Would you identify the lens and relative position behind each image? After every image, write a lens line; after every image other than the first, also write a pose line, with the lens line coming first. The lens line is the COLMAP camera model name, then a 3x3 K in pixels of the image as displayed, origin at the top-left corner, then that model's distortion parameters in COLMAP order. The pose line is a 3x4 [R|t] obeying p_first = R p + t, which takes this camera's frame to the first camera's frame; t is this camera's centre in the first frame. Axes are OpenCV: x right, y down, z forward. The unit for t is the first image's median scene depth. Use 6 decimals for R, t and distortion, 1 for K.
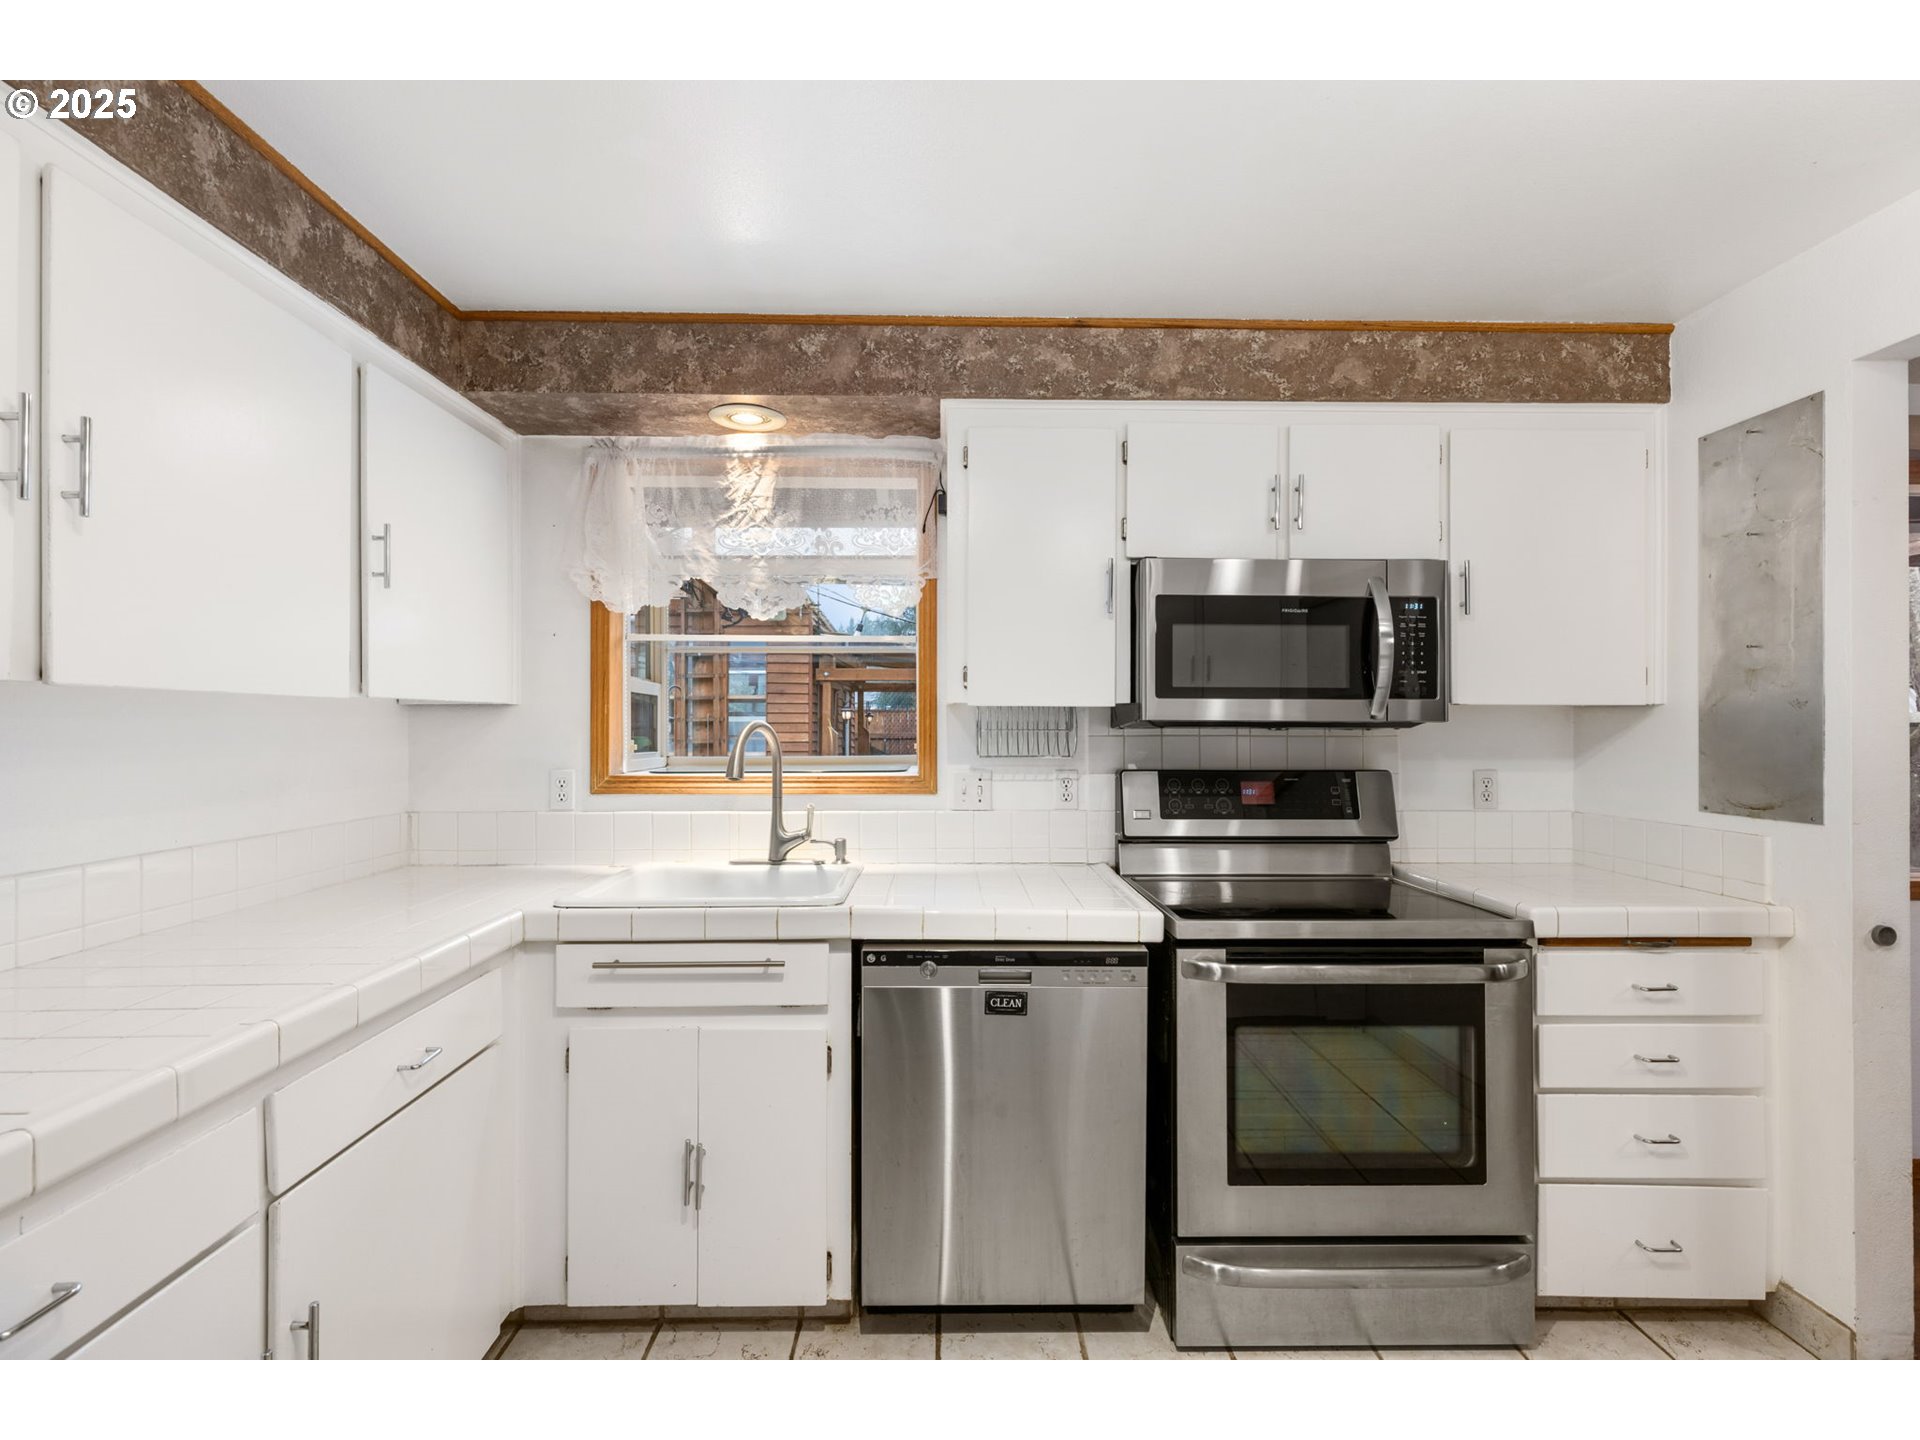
lens RADIAL K [[856.4, 0, 956.2], [0, 856.4, 715.4], [0, 0, 1]] dist [0.004290, 0.000126]
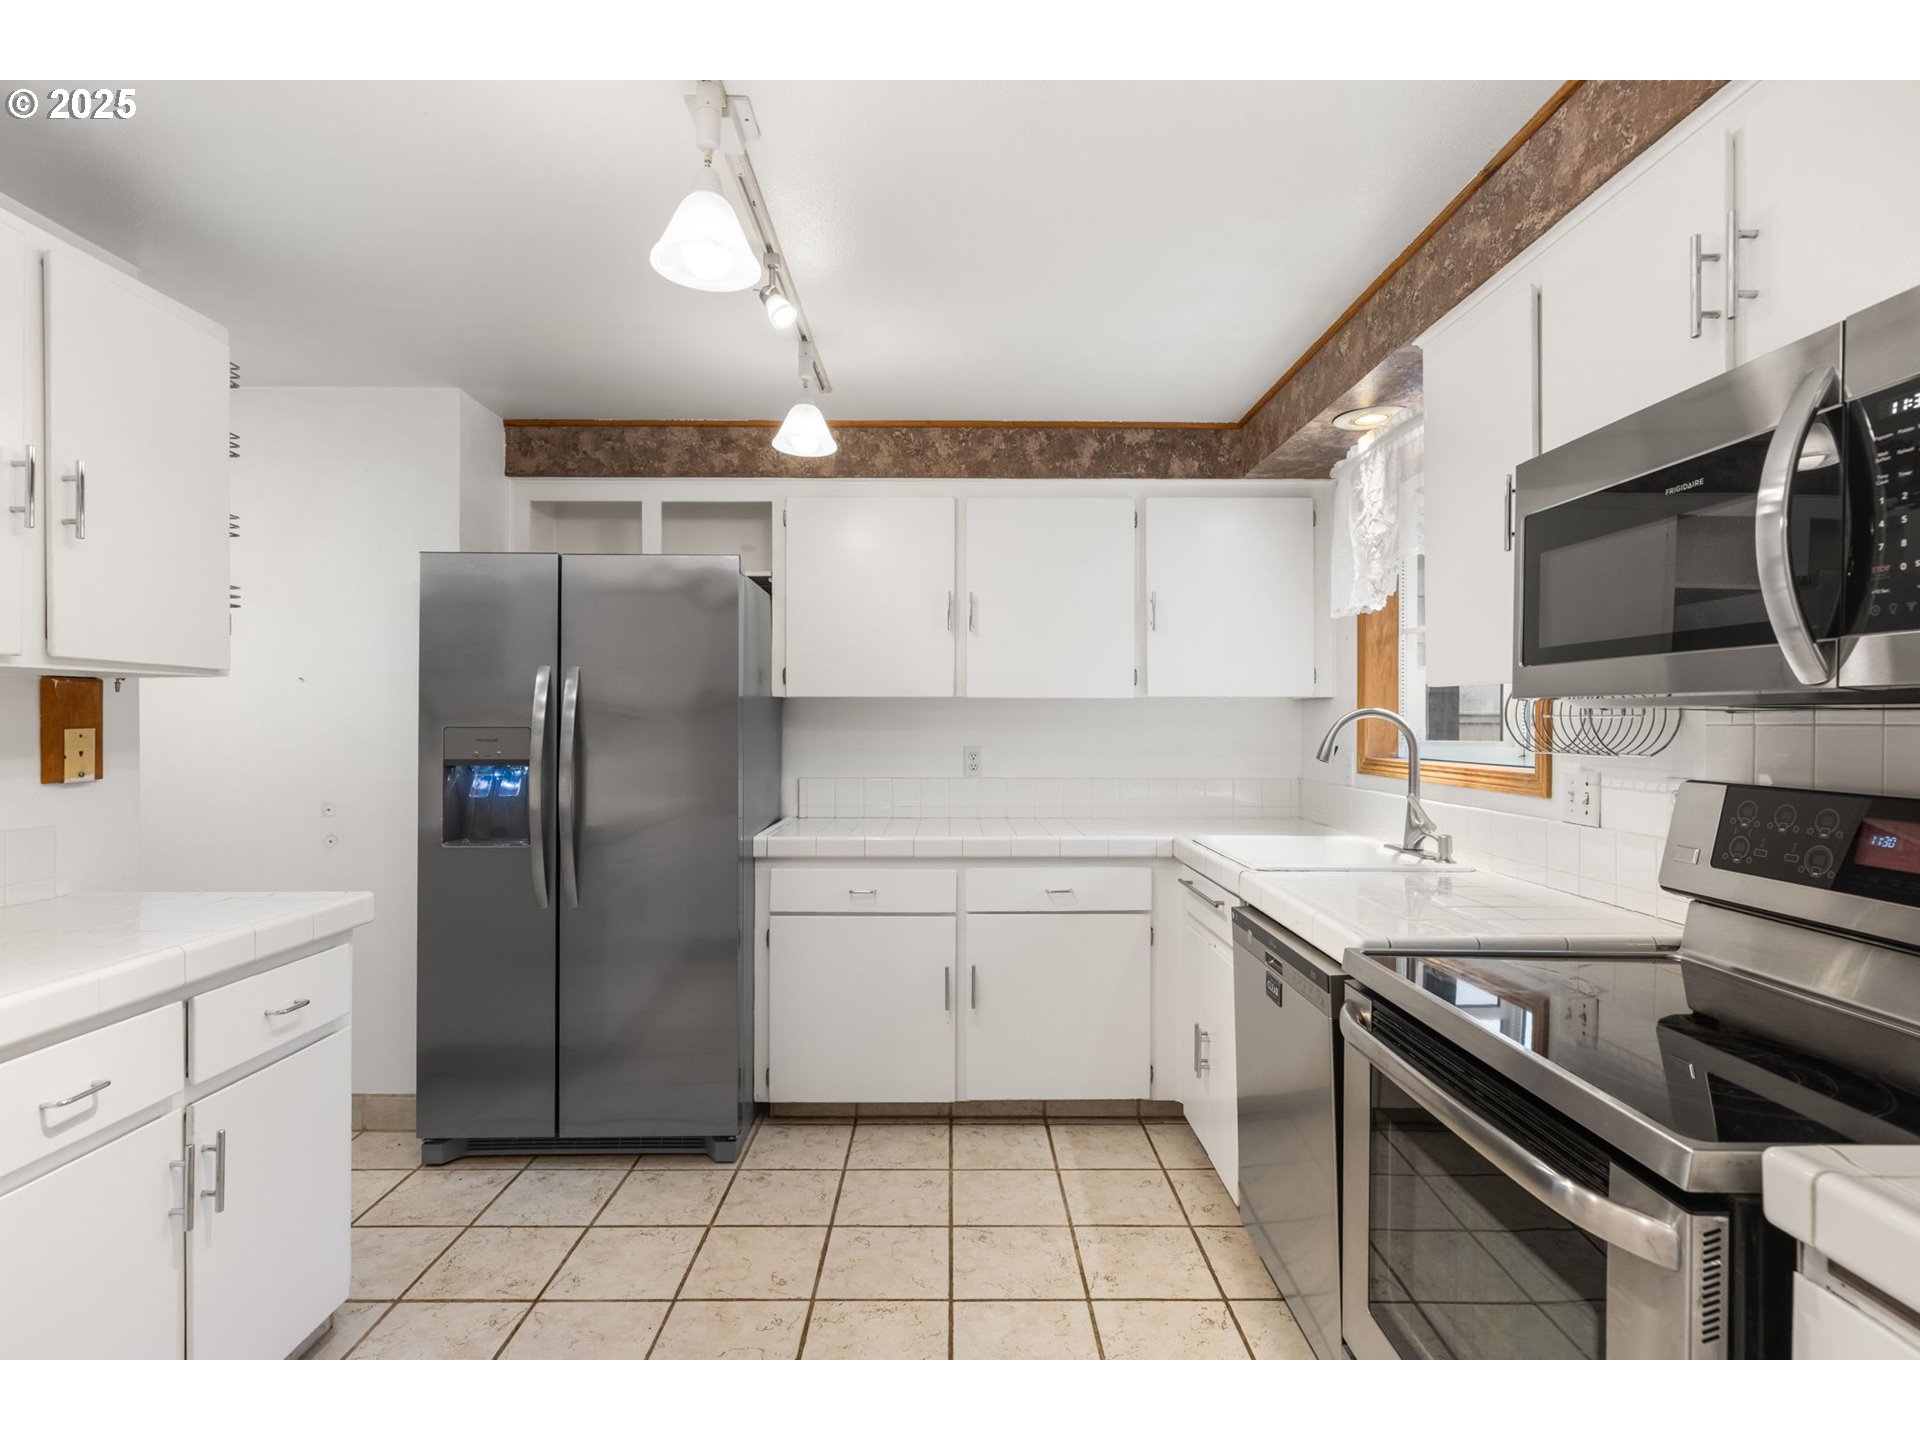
lens RADIAL K [[943.8, 0, 958.4], [0, 943.8, 724.0], [0, 0, 1]] dist [-0.000213, -0.000341]
pose [[-0.013375, 0.003386, -0.999905, 1.083725], [0.007332, 0.999968, 0.003288, 0.021441], [0.999884, -0.007287, -0.013399, 0.603918]]
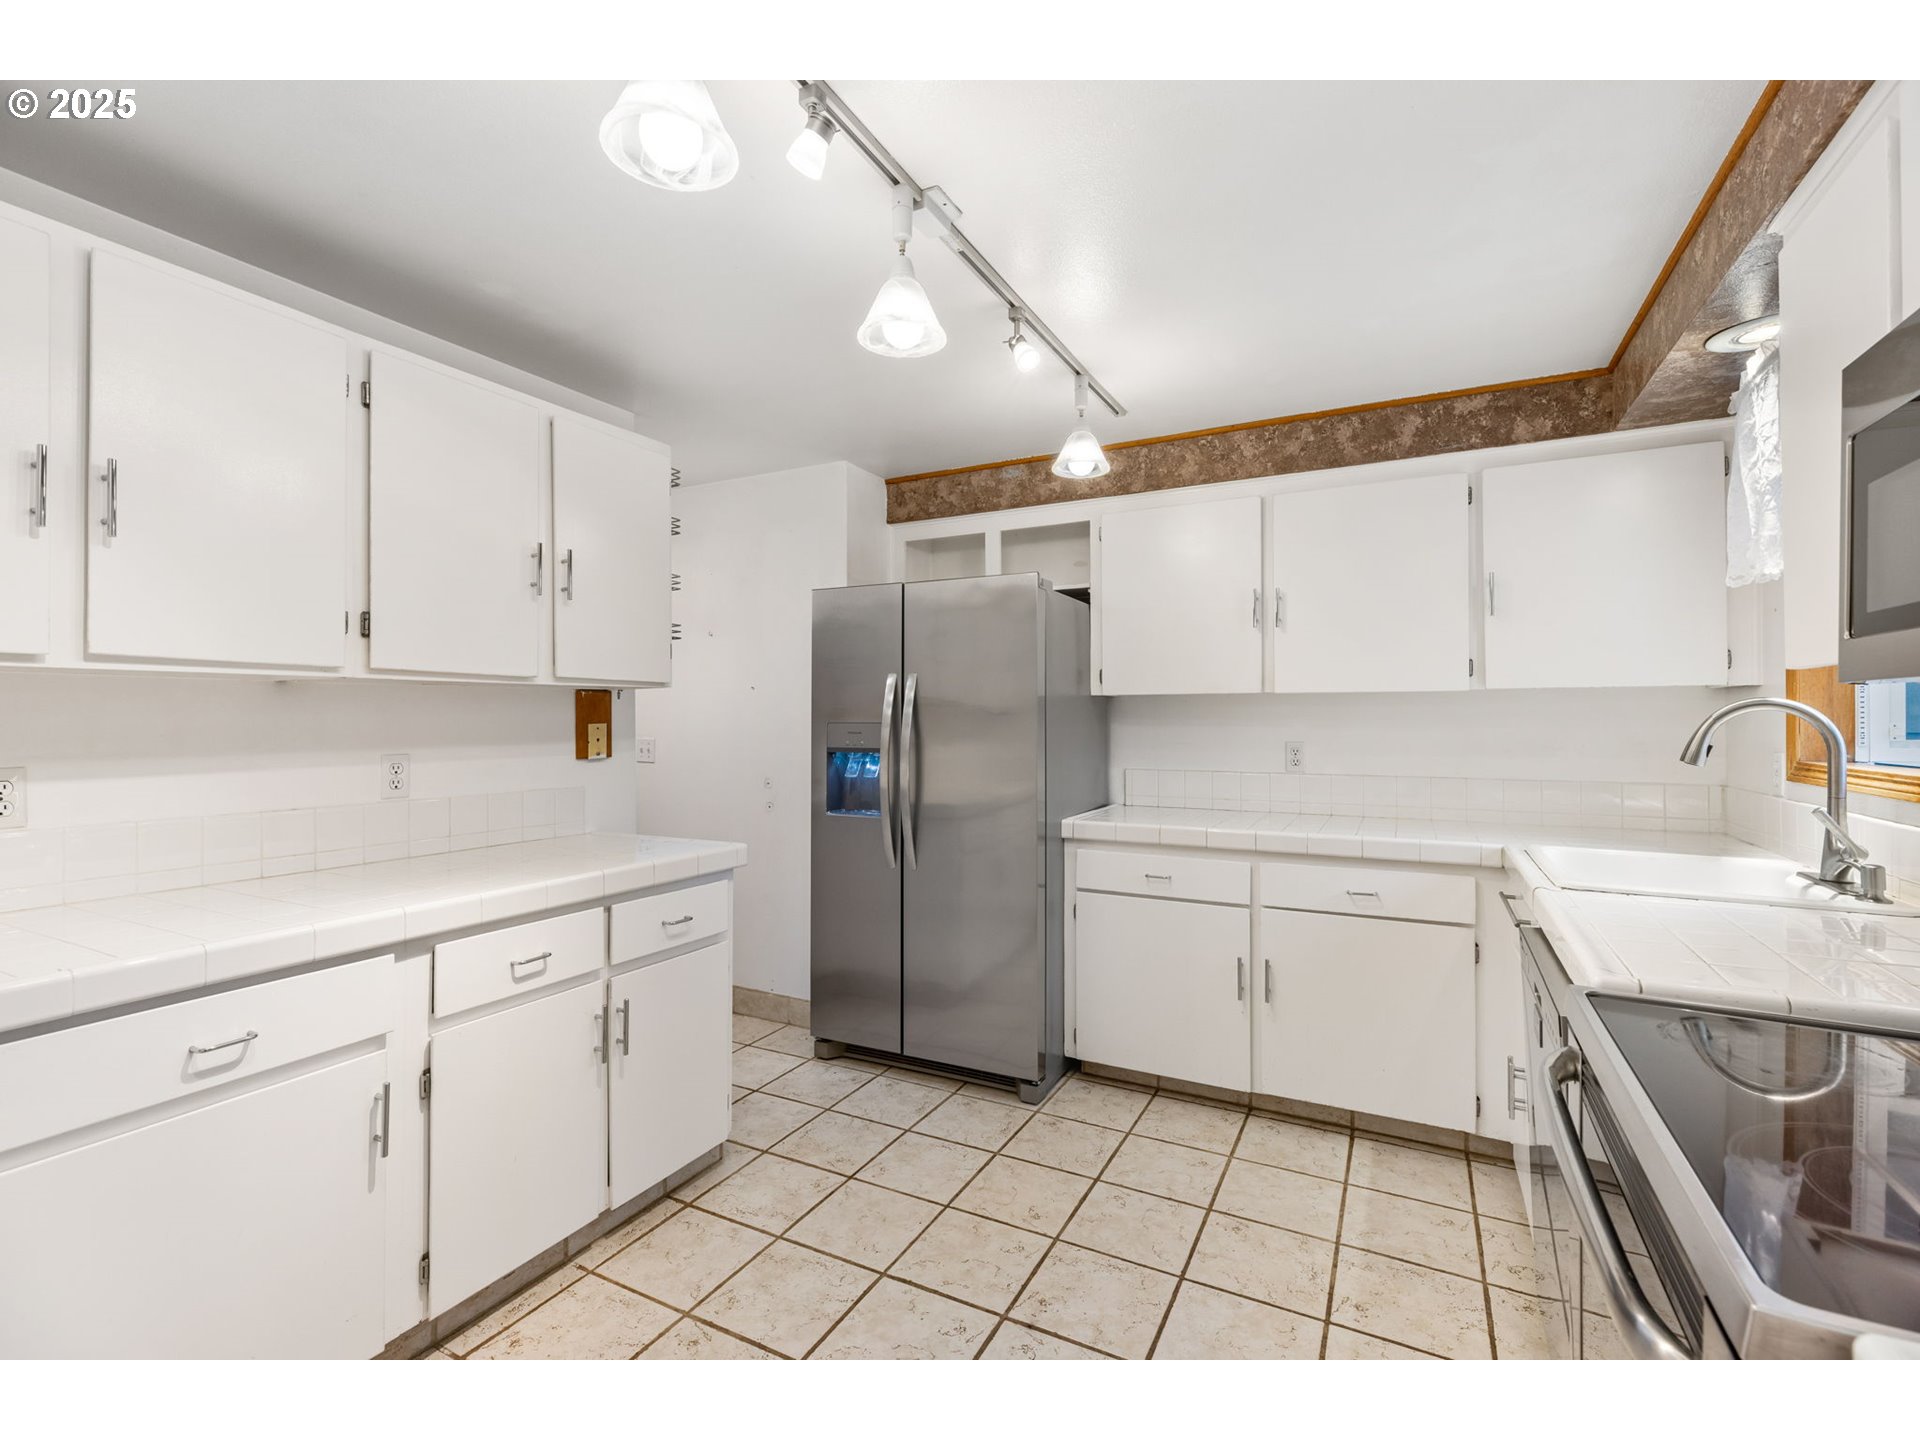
lens RADIAL K [[856.4, 0, 956.2], [0, 856.4, 715.4], [0, 0, 1]] dist [0.004290, 0.000126]
pose [[-0.484276, -0.001572, -0.874914, 1.021404], [0.009751, 0.999927, -0.007194, 0.025498], [0.874861, -0.012015, -0.484225, 0.845807]]
